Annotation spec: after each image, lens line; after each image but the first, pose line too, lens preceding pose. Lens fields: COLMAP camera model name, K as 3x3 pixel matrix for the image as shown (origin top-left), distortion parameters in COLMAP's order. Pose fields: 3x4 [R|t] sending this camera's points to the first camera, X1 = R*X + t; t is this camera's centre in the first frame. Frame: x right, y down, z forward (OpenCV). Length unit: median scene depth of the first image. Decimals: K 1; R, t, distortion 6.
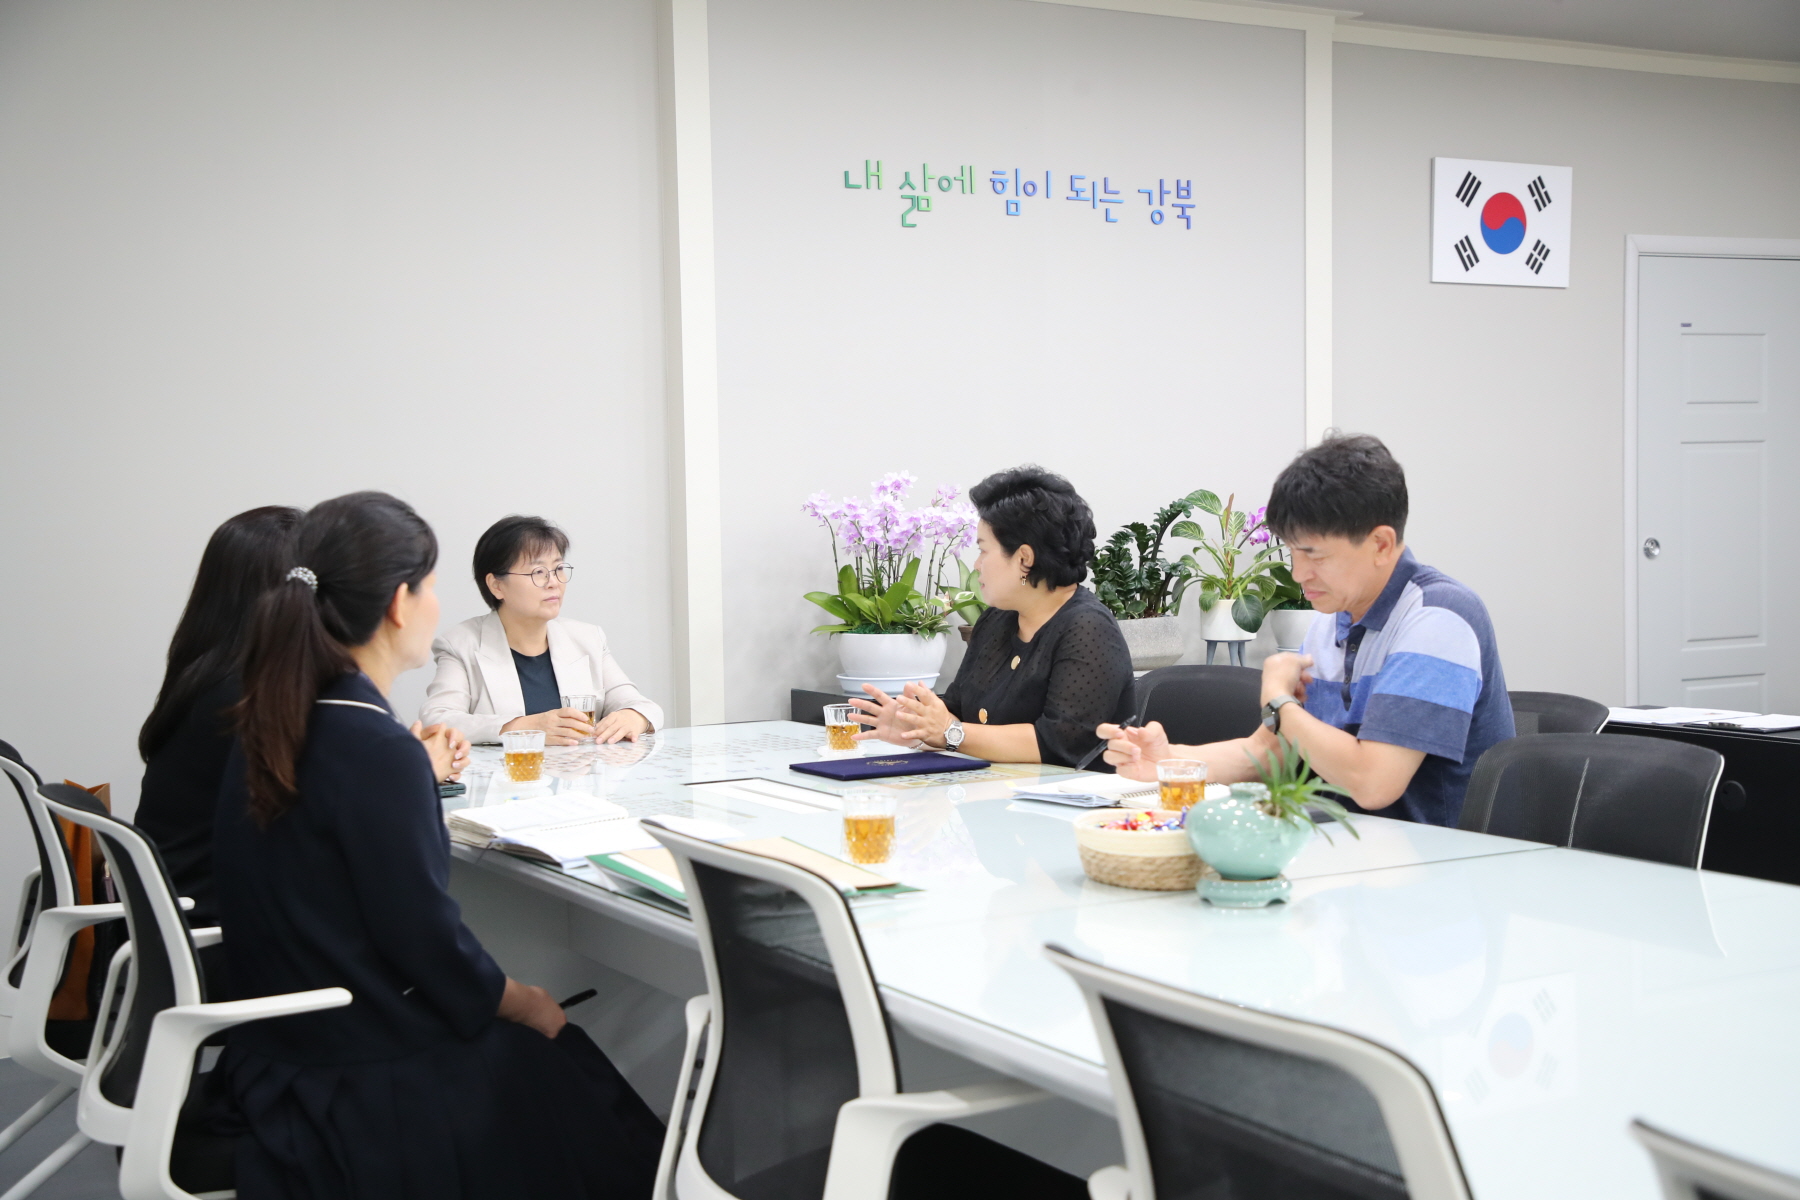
lens RADIAL K [[2184.9, 0, 900.6], [0, 2184.9, 601.8], [0, 0, 1]] dist [0.110039, 0.000000]
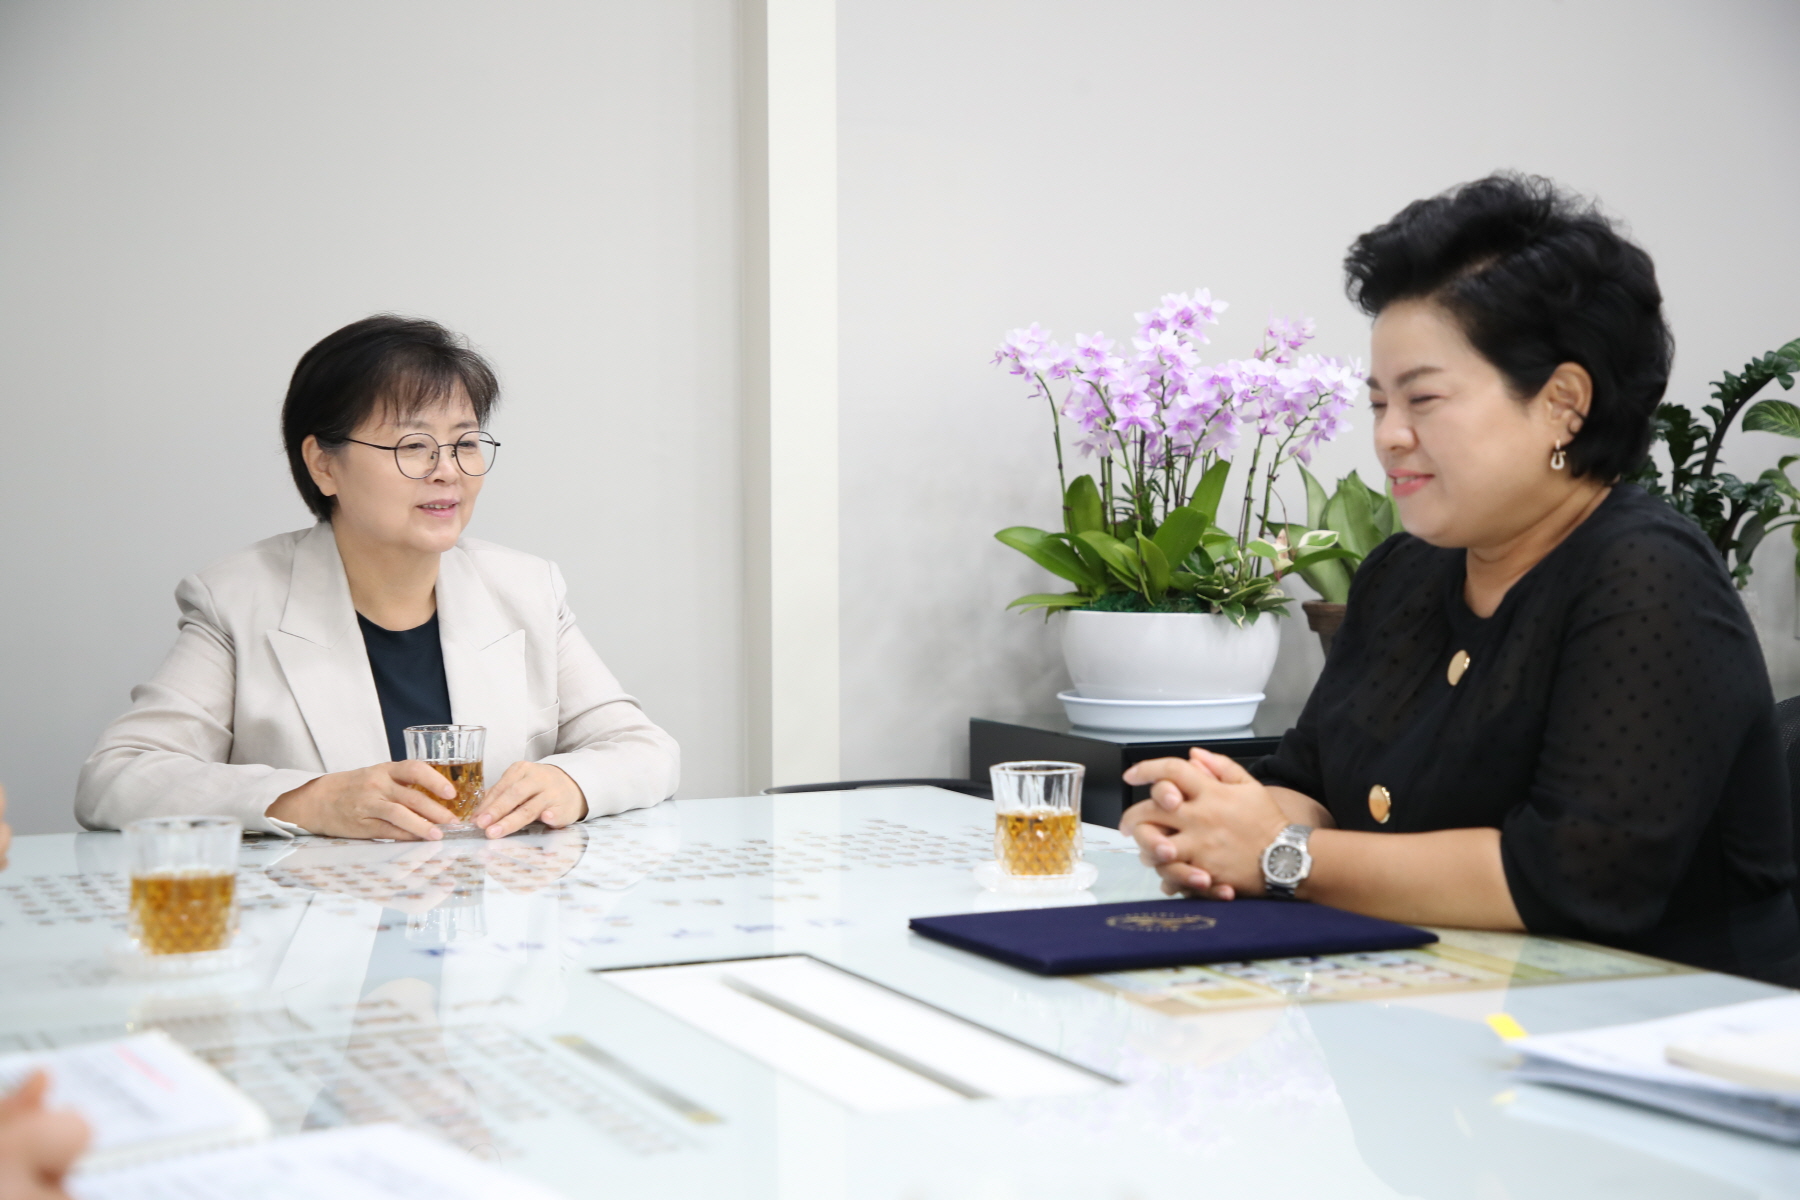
lens RADIAL K [[3079.5, 0, 895.3], [0, 3079.5, 608.8], [0, 0, 1]] dist [0.280578, 0.000000]
pose [[0.995239, 0.019051, -0.095587, 0.001053], [-0.018750, 0.999816, 0.004048, 0.011355], [0.095647, -0.002237, 0.995413, 0.272083]]
